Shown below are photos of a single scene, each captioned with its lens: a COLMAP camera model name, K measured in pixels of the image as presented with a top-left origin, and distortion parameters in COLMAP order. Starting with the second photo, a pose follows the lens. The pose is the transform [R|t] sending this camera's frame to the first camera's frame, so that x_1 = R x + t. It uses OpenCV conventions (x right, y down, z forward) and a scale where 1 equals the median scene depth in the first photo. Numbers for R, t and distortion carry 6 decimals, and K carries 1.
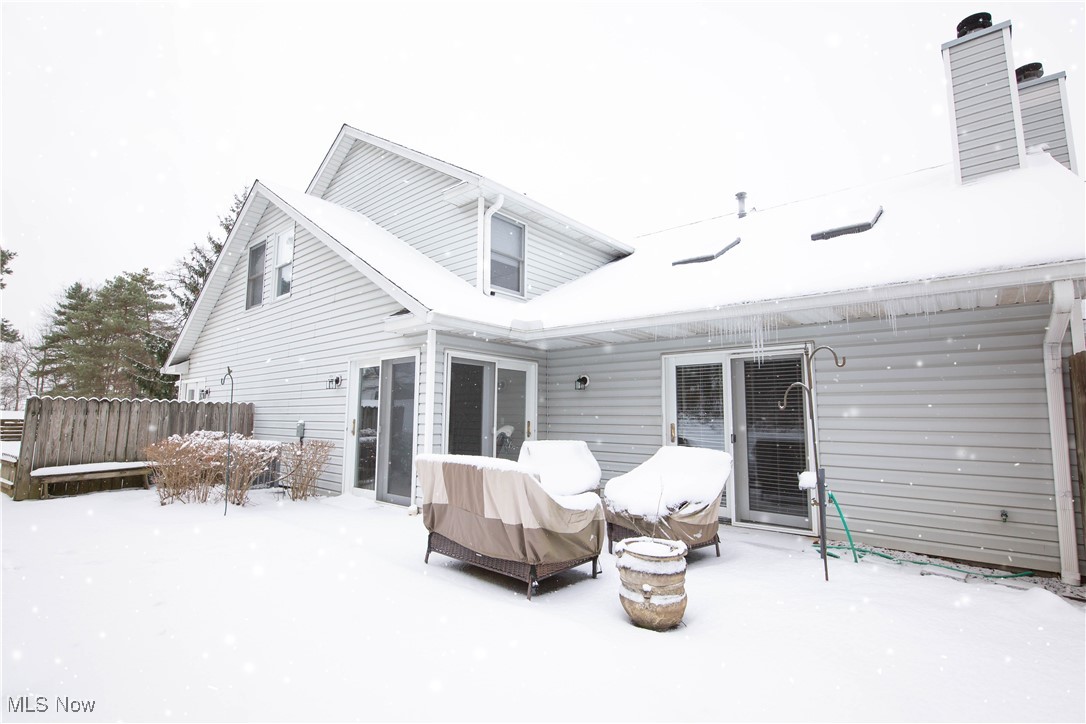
lens RADIAL K [[510.9, 0, 541.2], [0, 510.9, 364.5], [0, 0, 1]] dist [-0.004723, -0.002969]
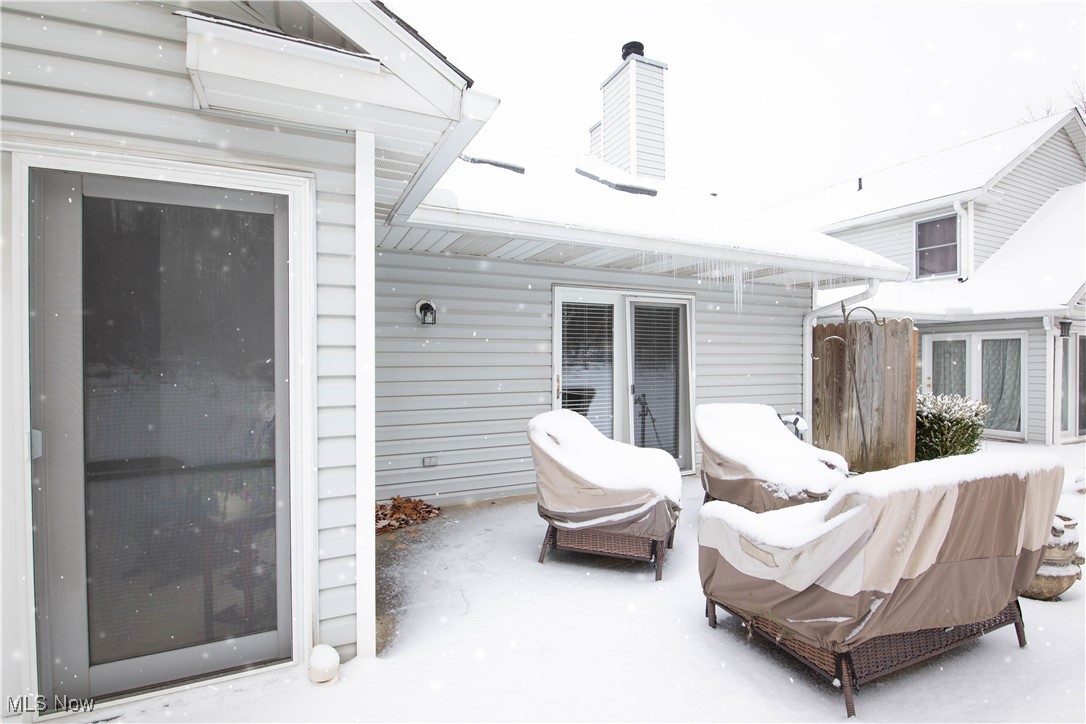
lens RADIAL K [[510.9, 0, 547.0], [0, 510.9, 367.6], [0, 0, 1]] dist [-0.004723, -0.002969]
pose [[0.396488, -0.027521, 0.917627, -0.421094], [-0.090477, 0.993513, 0.068890, 0.046549], [-0.913570, -0.110338, 0.391426, 0.640007]]
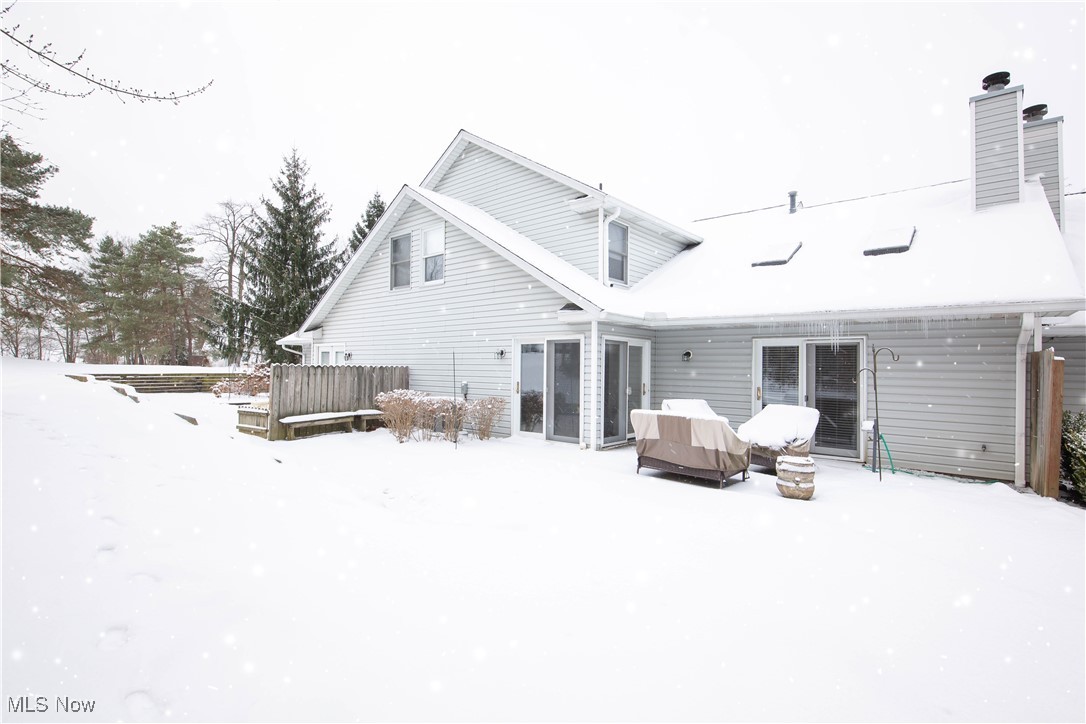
lens RADIAL K [[510.9, 0, 545.9], [0, 510.9, 363.1], [0, 0, 1]] dist [-0.004723, -0.002969]
pose [[0.999950, 0.004164, 0.009059, -0.313457], [-0.005017, 0.995346, 0.096235, -0.075792], [-0.008616, -0.096275, 0.995317, -0.360157]]
